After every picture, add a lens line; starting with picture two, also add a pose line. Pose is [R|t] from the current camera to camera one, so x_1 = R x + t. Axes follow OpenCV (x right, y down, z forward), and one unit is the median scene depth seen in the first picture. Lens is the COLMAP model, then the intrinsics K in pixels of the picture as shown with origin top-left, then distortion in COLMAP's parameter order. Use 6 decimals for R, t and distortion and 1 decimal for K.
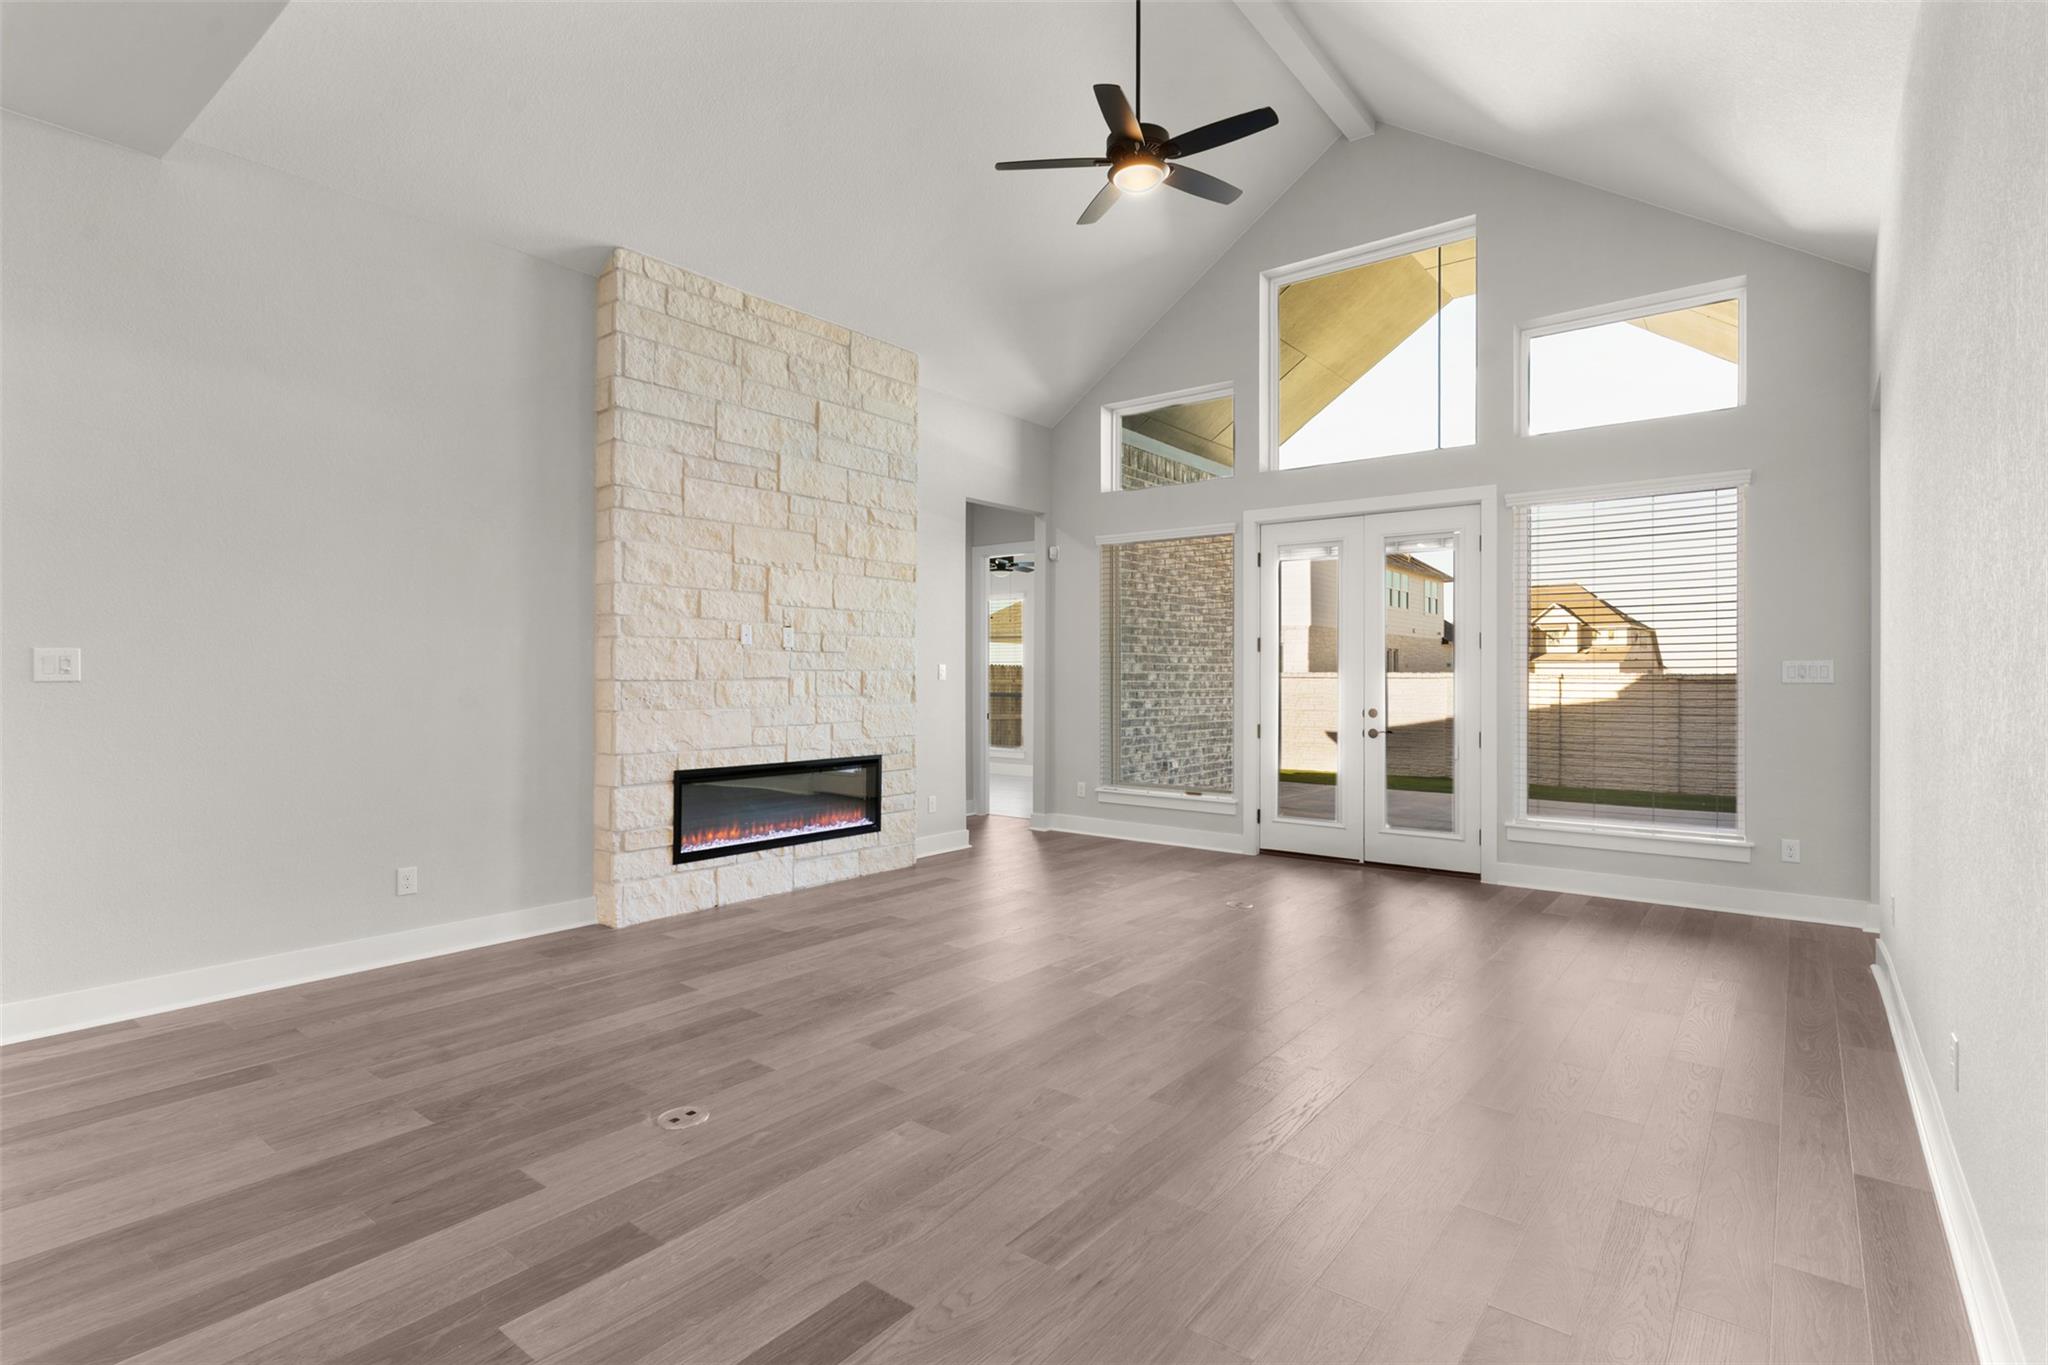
lens RADIAL K [[998.5, 0, 1023.0], [0, 998.5, 681.1], [0, 0, 1]] dist [0.000870, -0.000642]
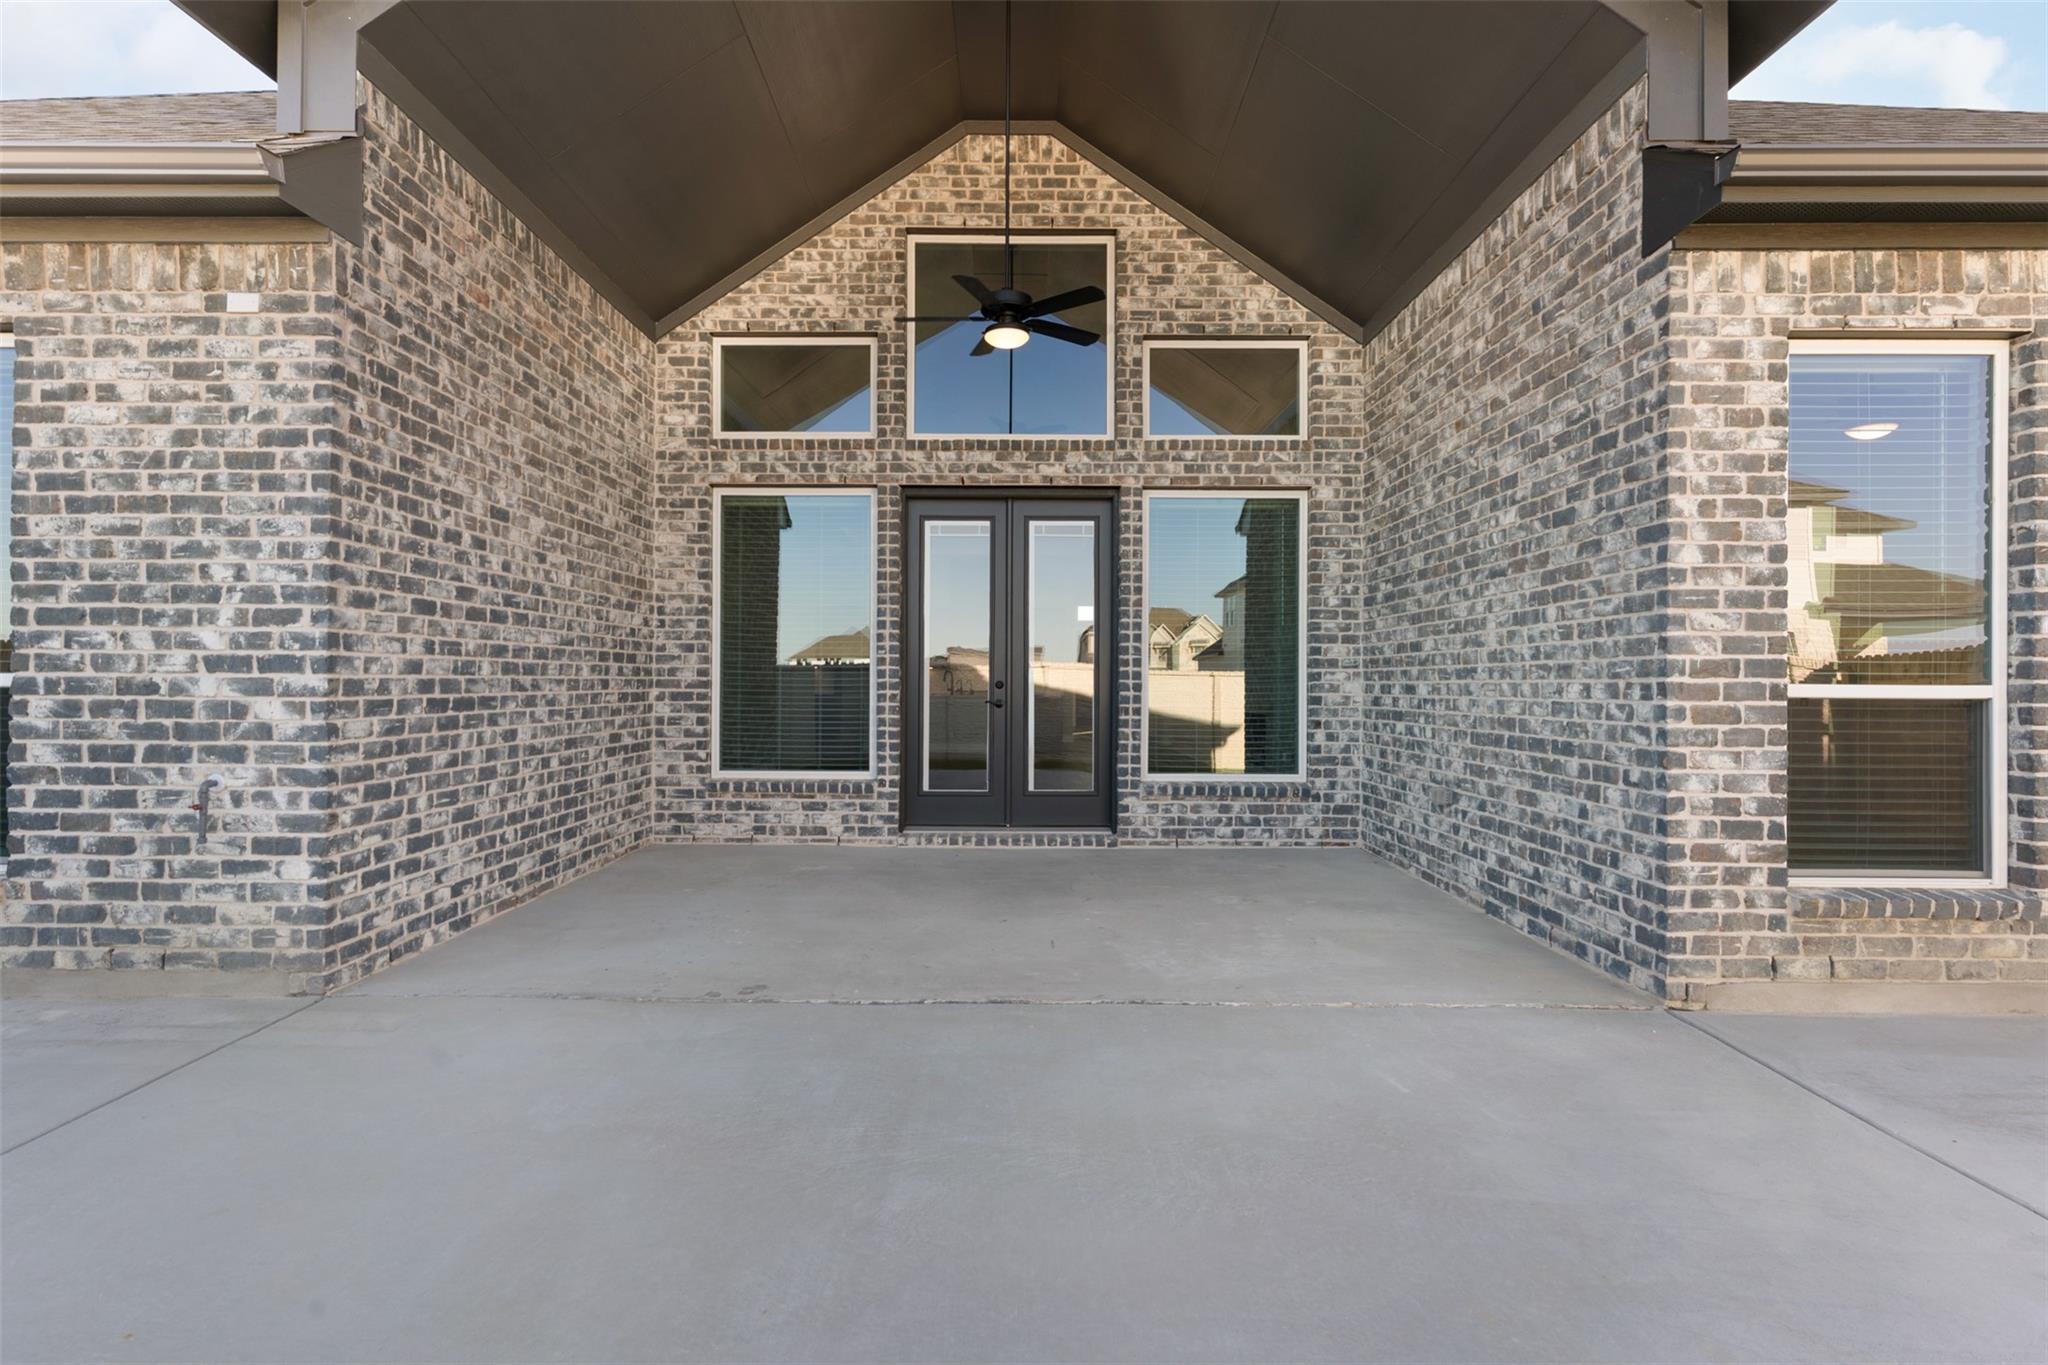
lens RADIAL K [[998.5, 0, 1022.3], [0, 998.5, 681.6], [0, 0, 1]] dist [0.000870, -0.000642]
pose [[-0.789371, 0.000579, -0.613916, 0.681516], [-0.000119, 0.999999, 0.001095, 0.016808], [0.613916, 0.000937, -0.789371, 1.285557]]
